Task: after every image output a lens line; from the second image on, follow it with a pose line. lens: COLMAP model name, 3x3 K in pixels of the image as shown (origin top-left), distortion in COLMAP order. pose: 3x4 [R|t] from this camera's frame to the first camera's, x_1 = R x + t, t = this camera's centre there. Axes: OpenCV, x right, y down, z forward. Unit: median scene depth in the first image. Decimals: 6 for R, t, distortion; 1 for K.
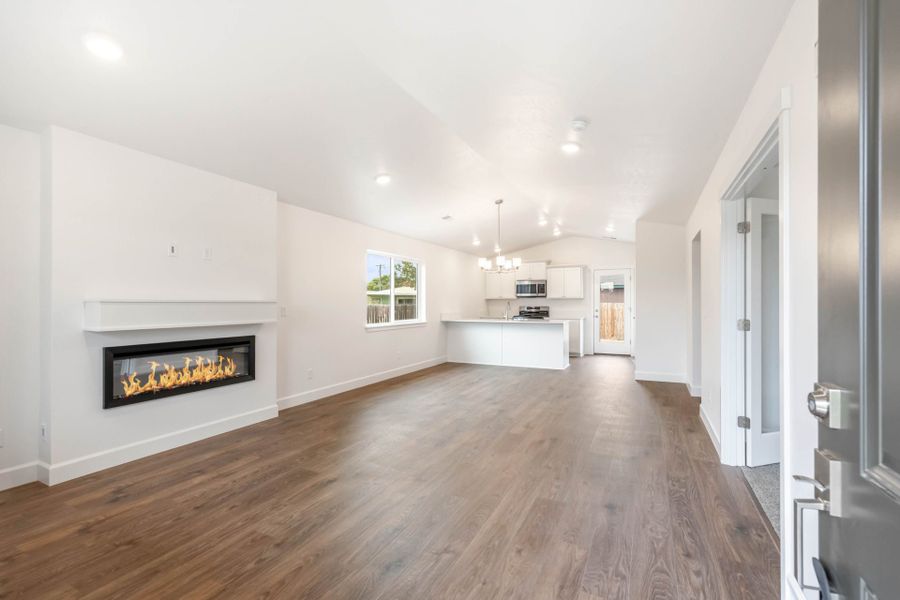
lens RADIAL K [[396.5, 0, 451.1], [0, 396.5, 304.0], [0, 0, 1]] dist [-0.001416, 0.000174]
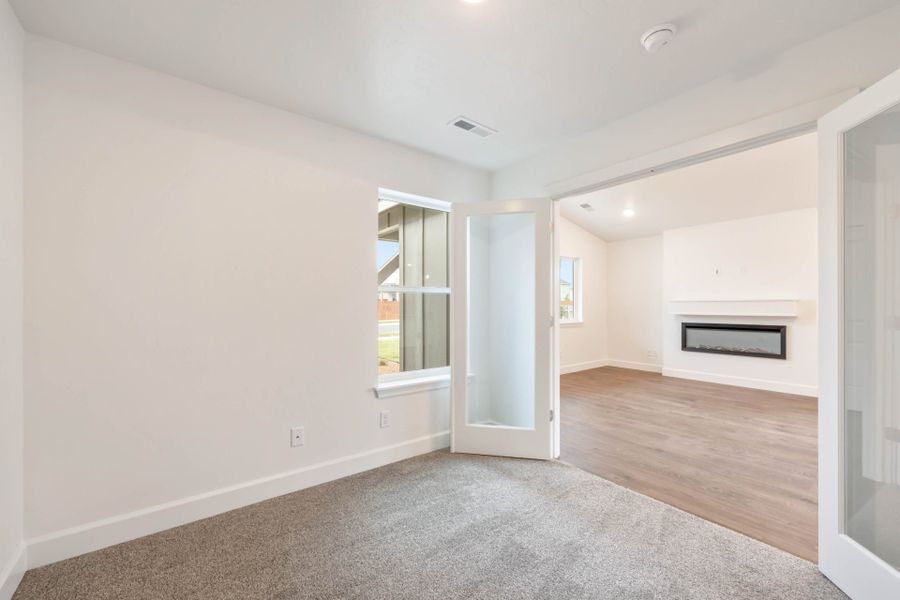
lens RADIAL K [[362.5, 0, 451.9], [0, 362.5, 304.9], [0, 0, 1]] dist [-0.000206, 0.000036]
pose [[-0.439437, -0.000572, -0.898273, 1.345084], [0.000430, 1.000000, -0.000847, 0.013315], [0.898273, -0.000758, -0.439437, 0.672916]]
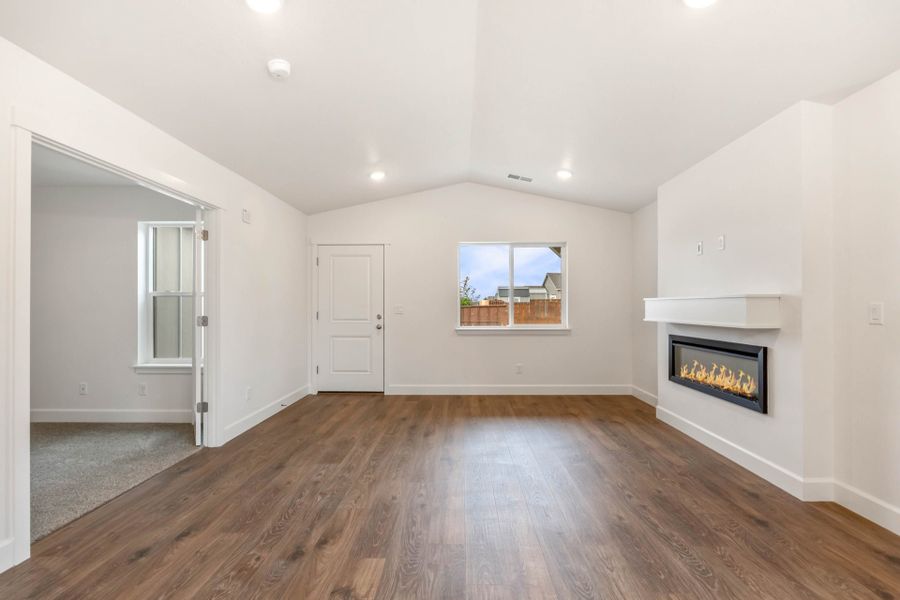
lens RADIAL K [[405.7, 0, 455.7], [0, 405.7, 305.1], [0, 0, 1]] dist [-0.002565, -0.000147]
pose [[-0.902142, 0.001831, -0.431436, 0.332696], [0.002900, 0.999994, -0.001820, 0.011279], [0.431430, -0.002893, -0.902142, 1.749410]]
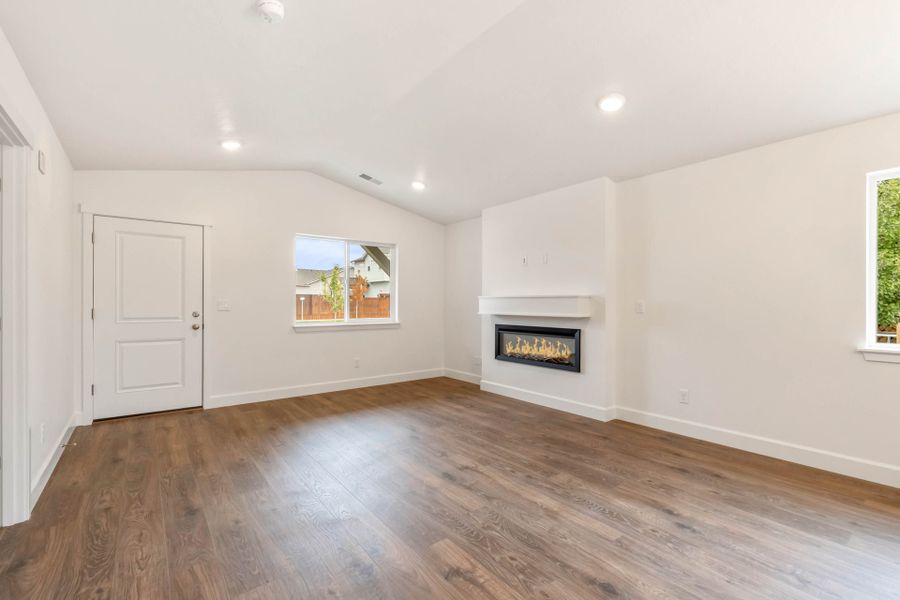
lens RADIAL K [[396.5, 0, 451.1], [0, 396.5, 304.0], [0, 0, 1]] dist [-0.001416, 0.000174]
pose [[-0.434570, 0.003118, -0.900633, 0.721021], [-0.002423, 0.999986, 0.004631, 0.012658], [0.900635, 0.004195, -0.434556, 1.443528]]
